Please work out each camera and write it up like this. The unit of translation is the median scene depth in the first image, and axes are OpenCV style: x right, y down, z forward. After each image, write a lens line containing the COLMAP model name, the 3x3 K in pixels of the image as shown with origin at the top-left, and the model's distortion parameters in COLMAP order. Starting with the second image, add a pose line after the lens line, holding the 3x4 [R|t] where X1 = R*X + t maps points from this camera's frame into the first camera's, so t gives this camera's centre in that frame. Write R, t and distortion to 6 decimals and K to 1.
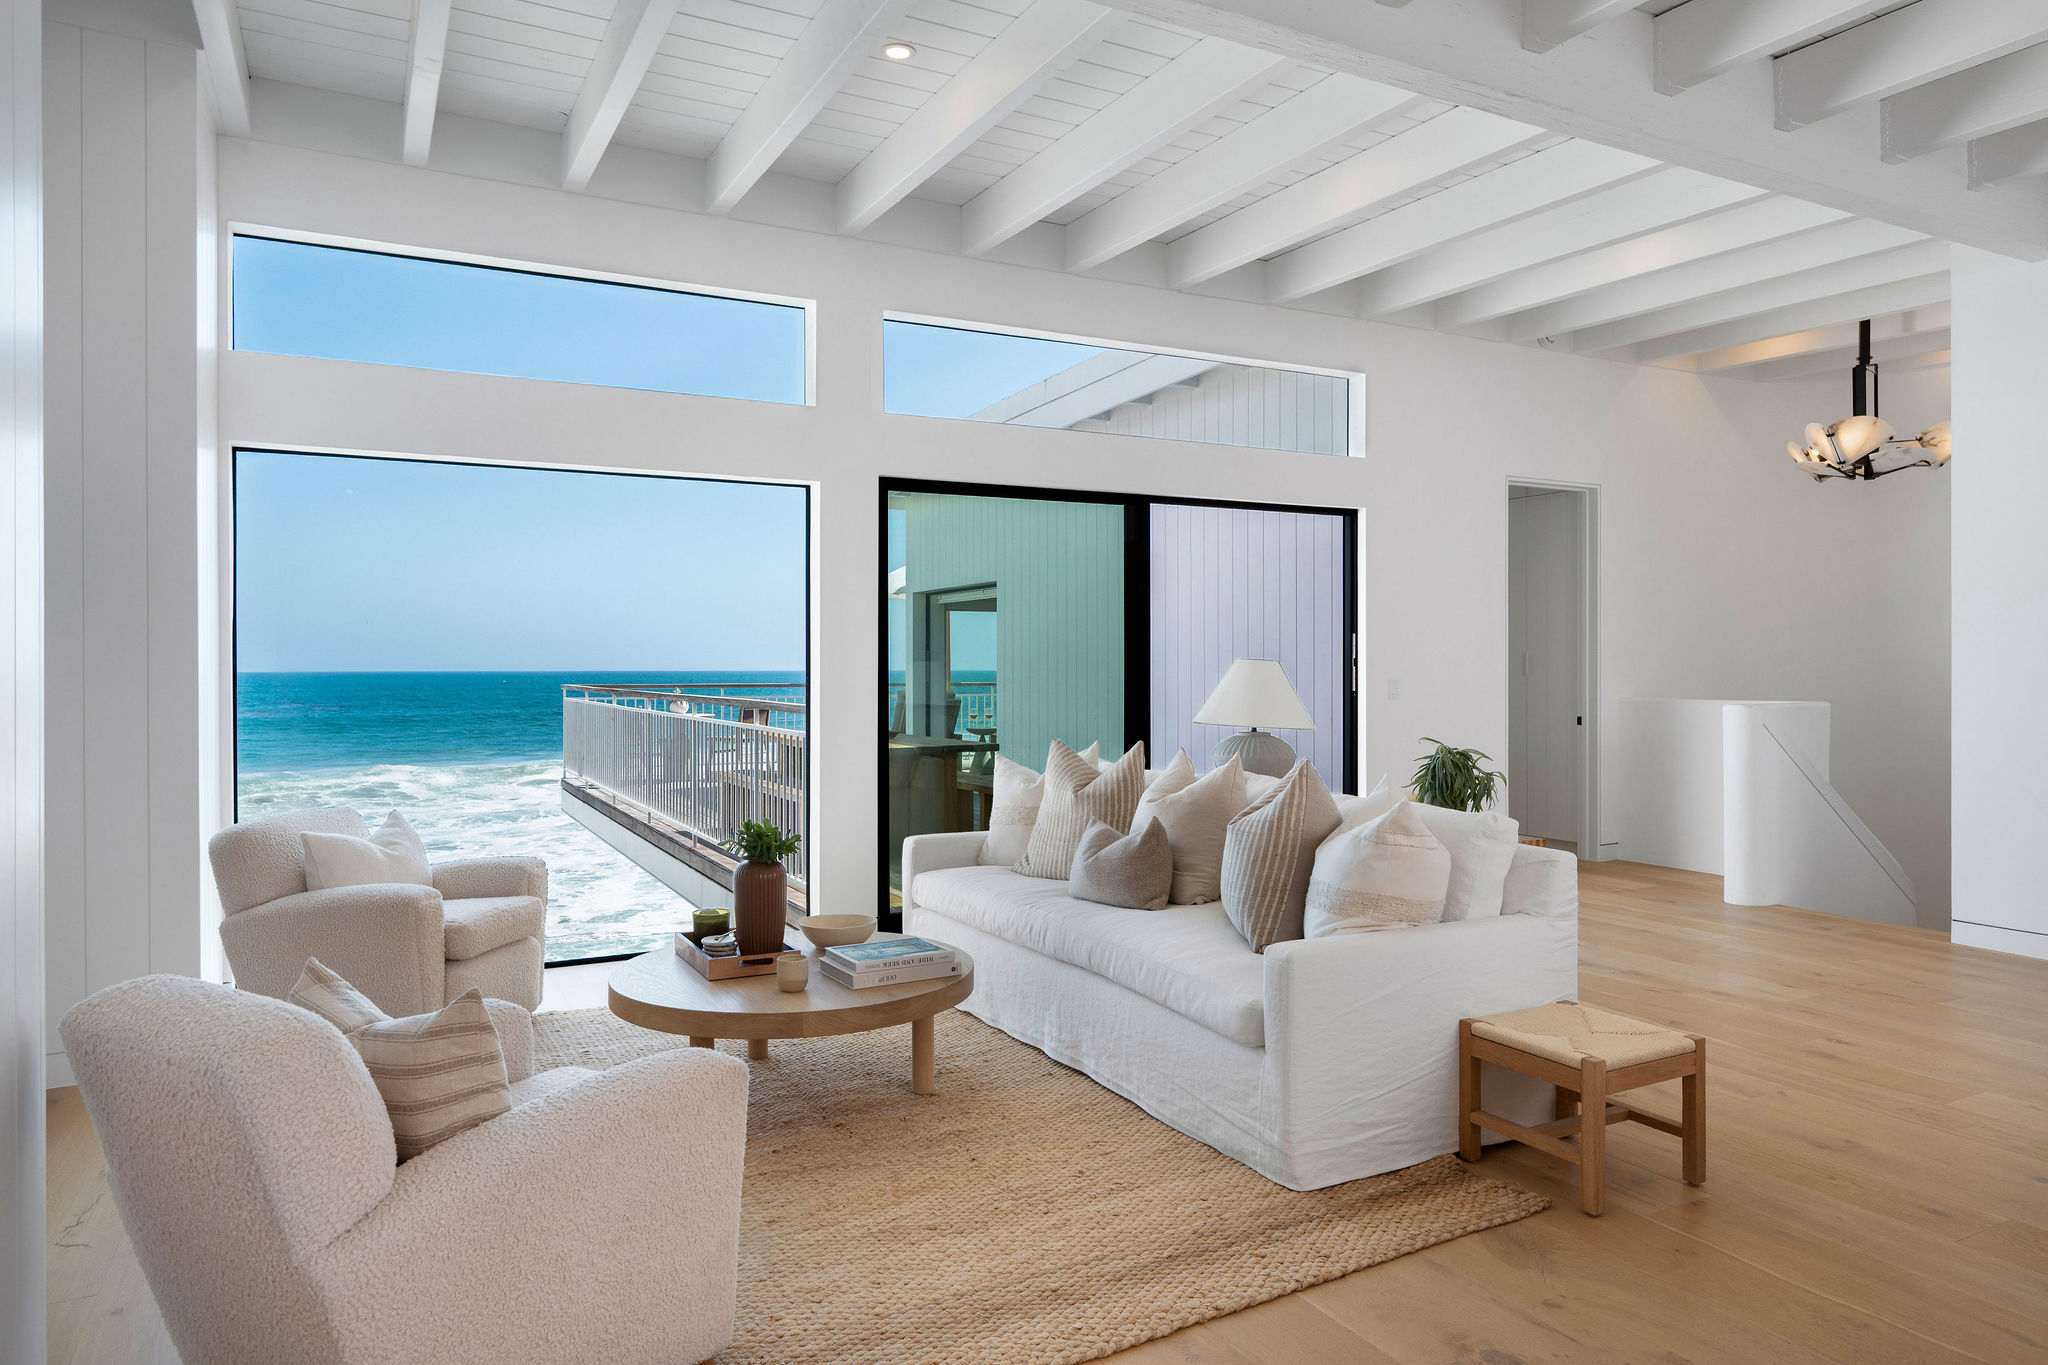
lens RADIAL K [[1286.7, 0, 1024.0], [0, 1286.7, 682.5], [0, 0, 1]] dist [-0.002652, 0.000962]
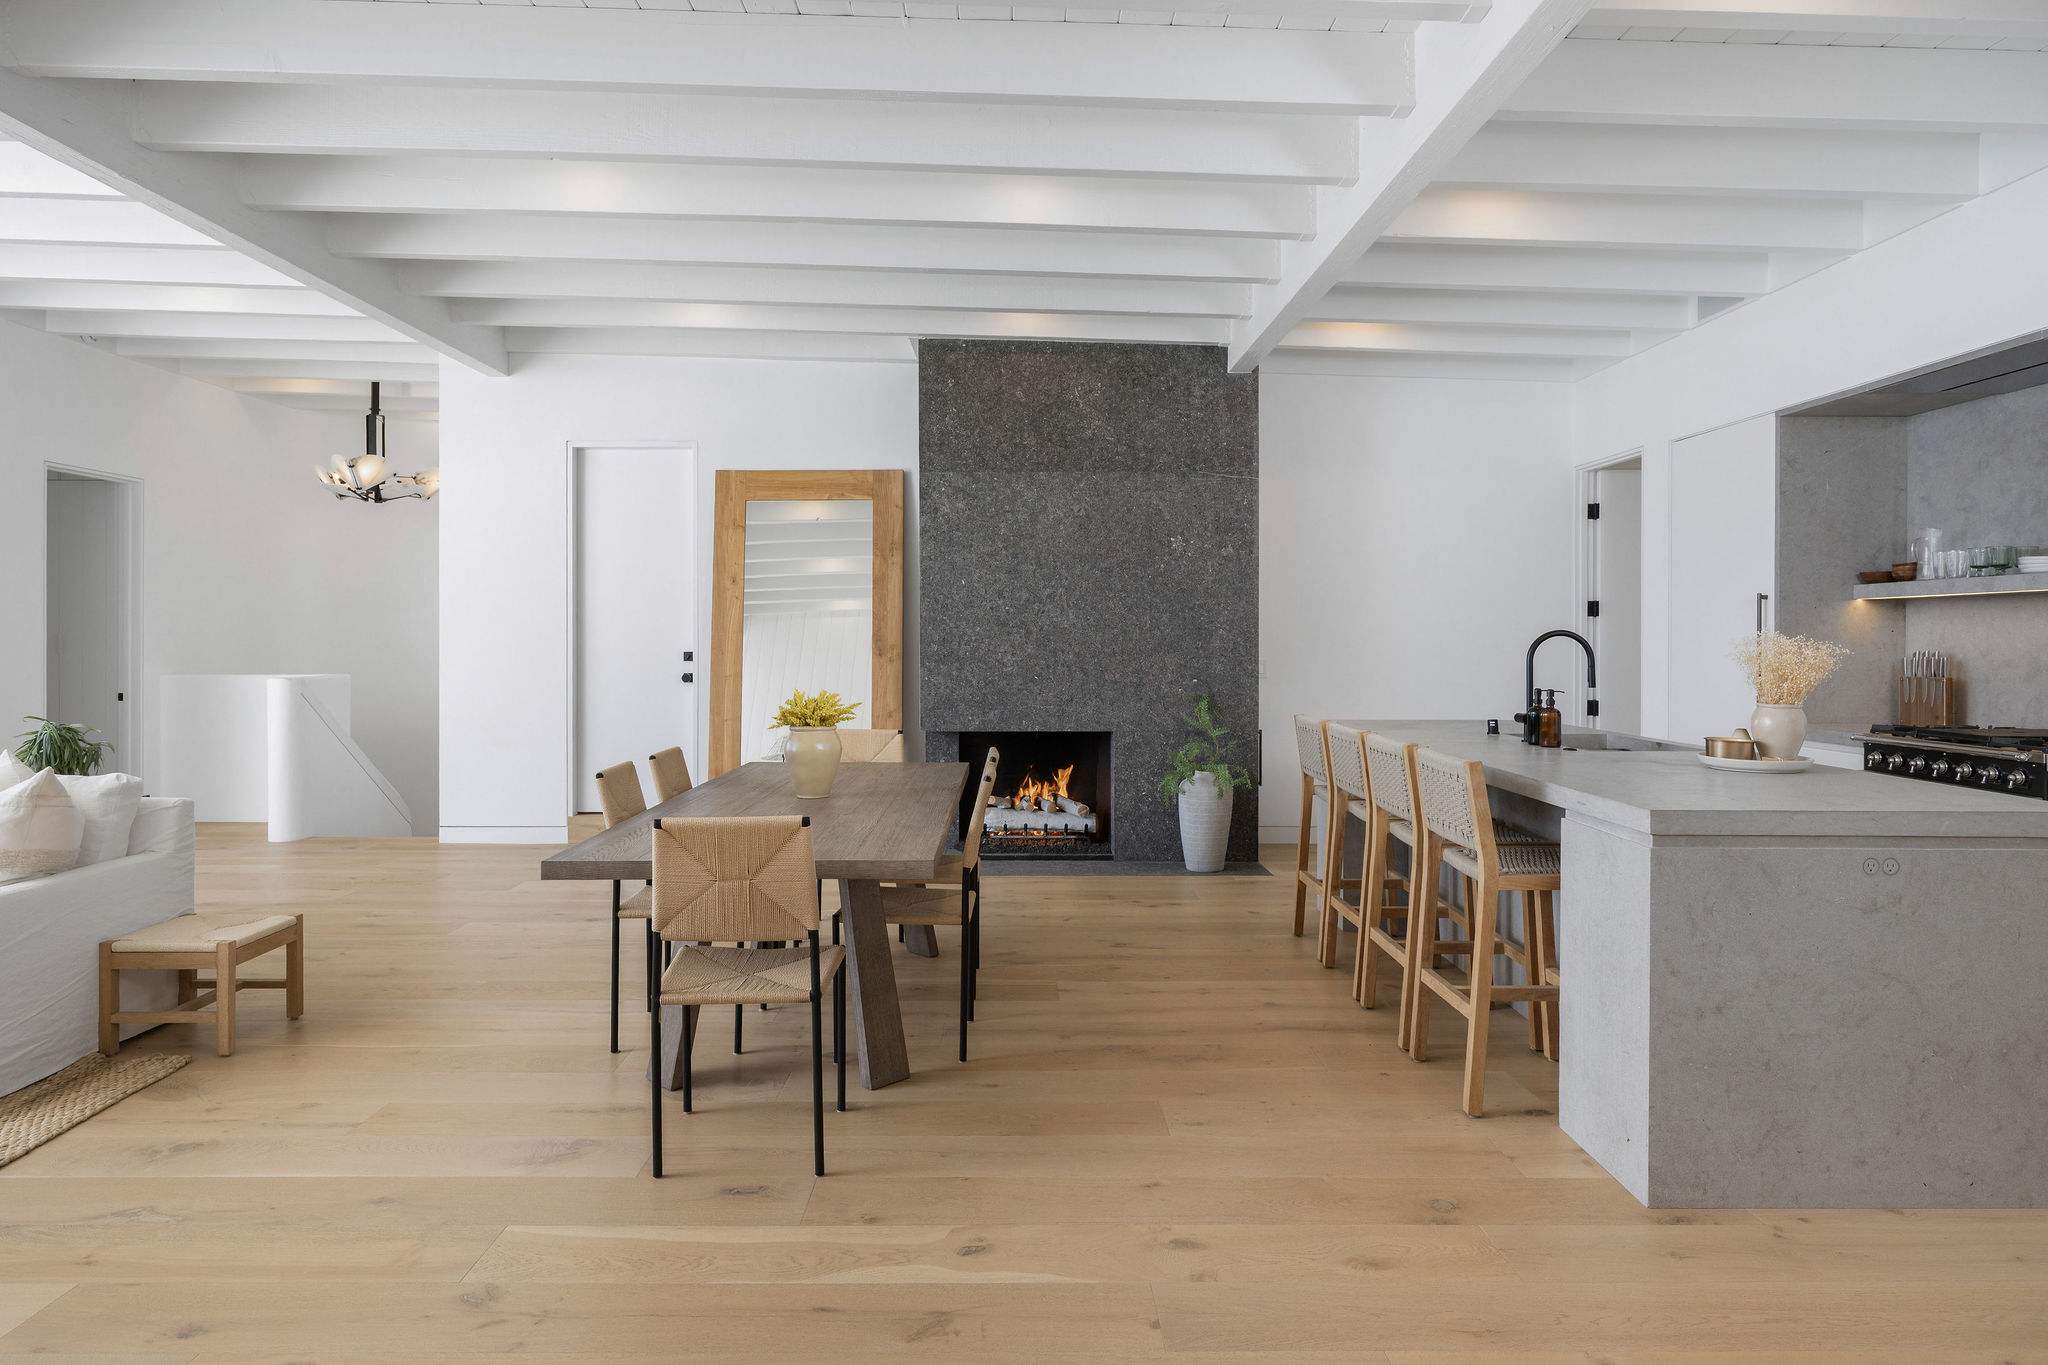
lens RADIAL K [[1200.9, 0, 1026.6], [0, 1200.9, 633.1], [0, 0, 1]] dist [-0.001389, 0.000048]
pose [[0.457601, 0.006453, 0.889134, -0.155217], [0.008048, 0.999903, -0.011399, -0.007721], [-0.889121, 0.012372, 0.457505, -0.177093]]
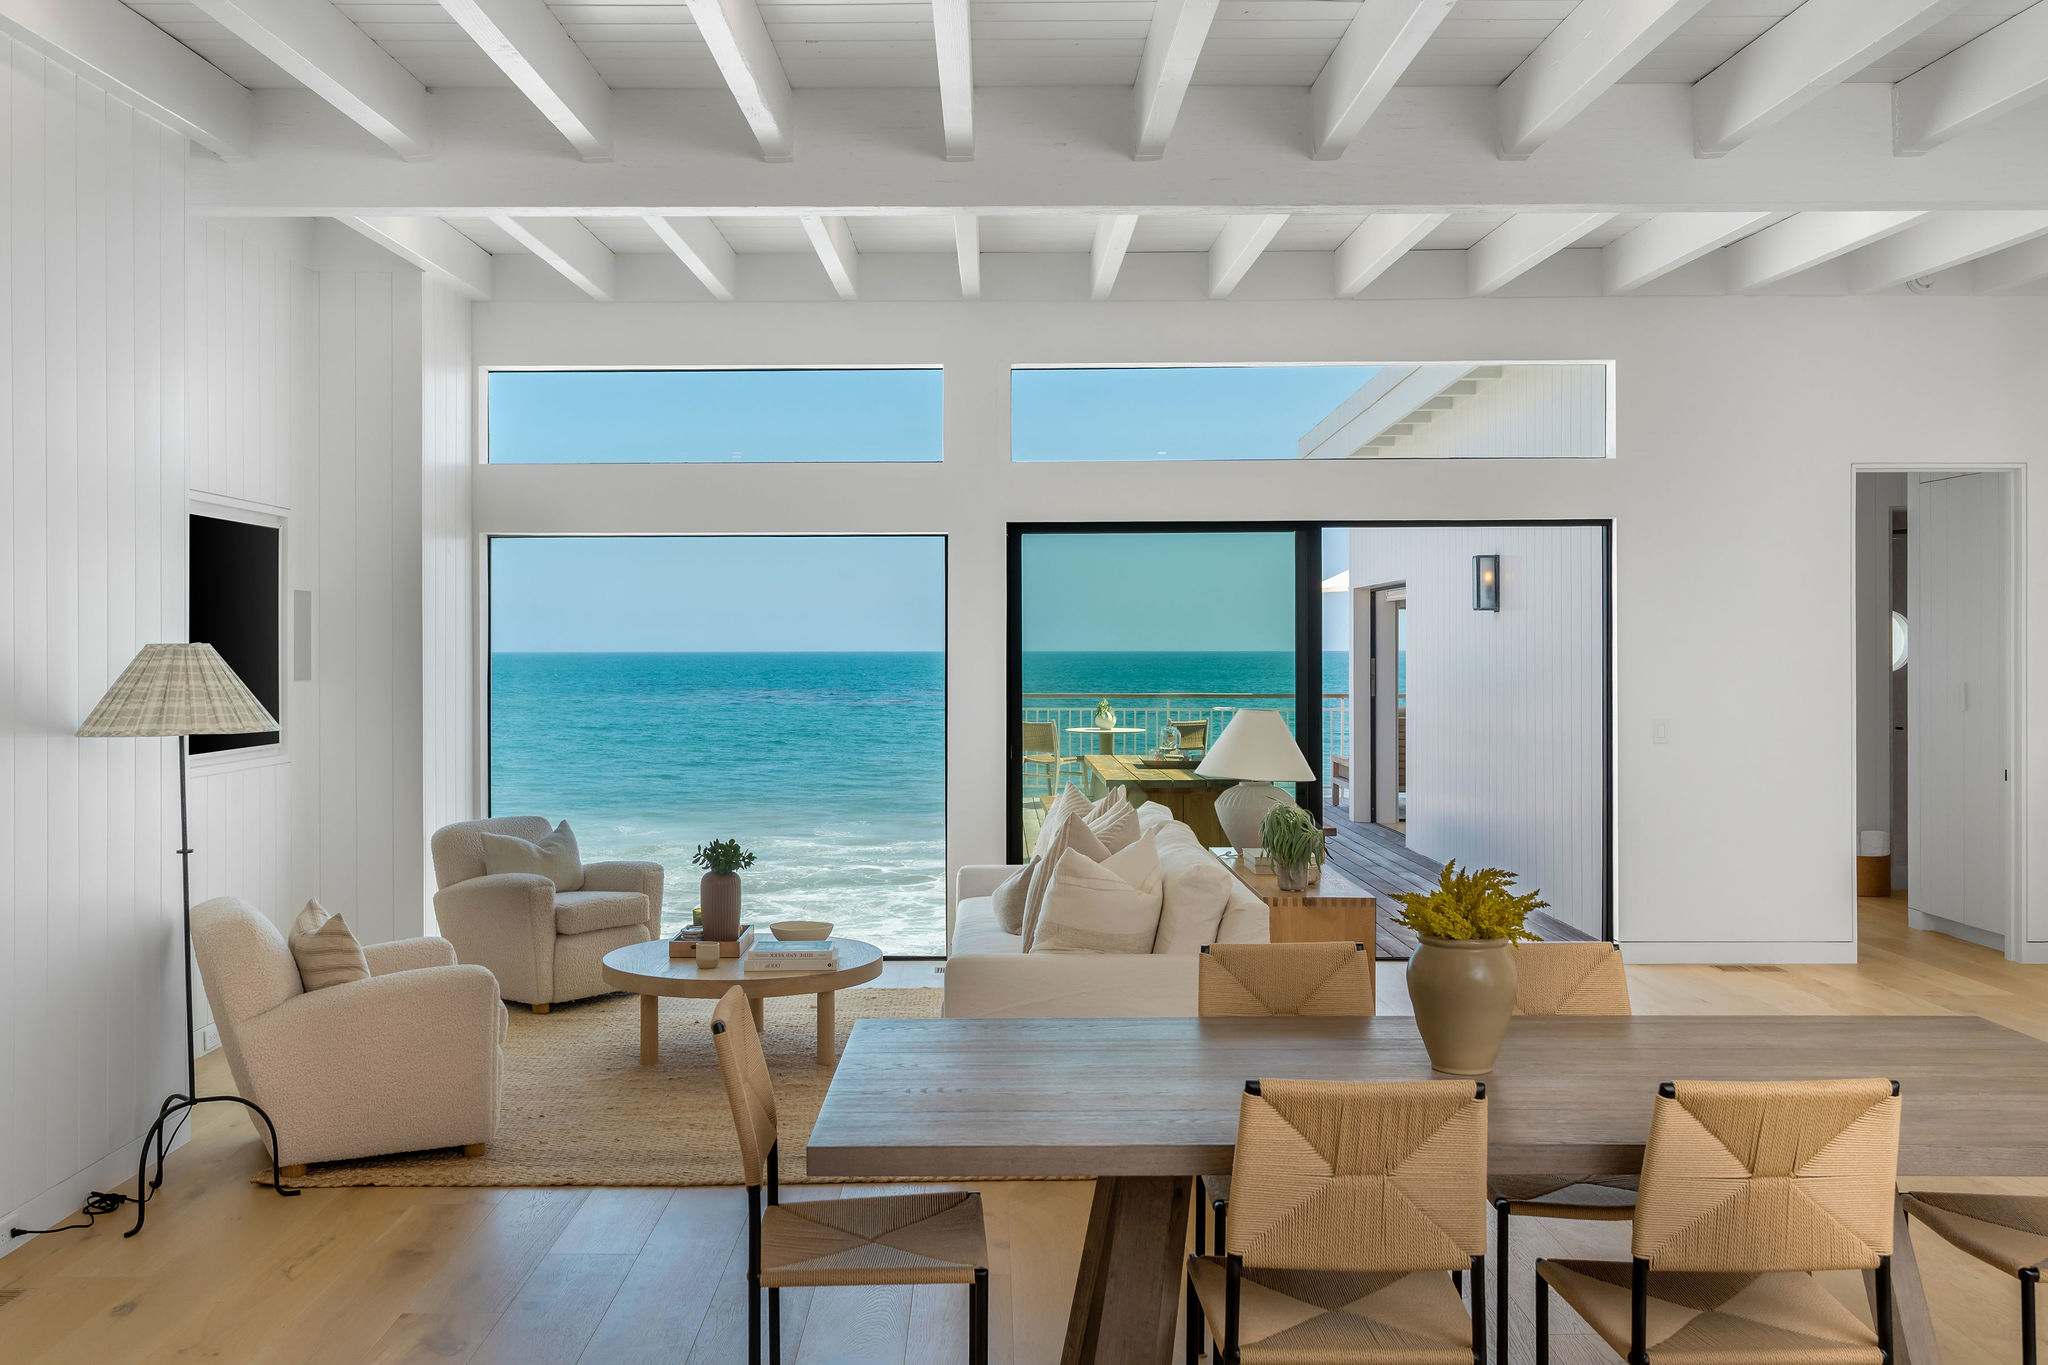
lens RADIAL K [[1787.4, 0, 965.7], [0, 1787.4, 655.0], [0, 0, 1]] dist [-0.001331, -0.001535]
pose [[0.879241, 0.001390, -0.476375, 0.570091], [-0.004492, 0.999975, -0.005375, -0.046518], [0.476356, 0.006866, 0.879226, -0.307614]]
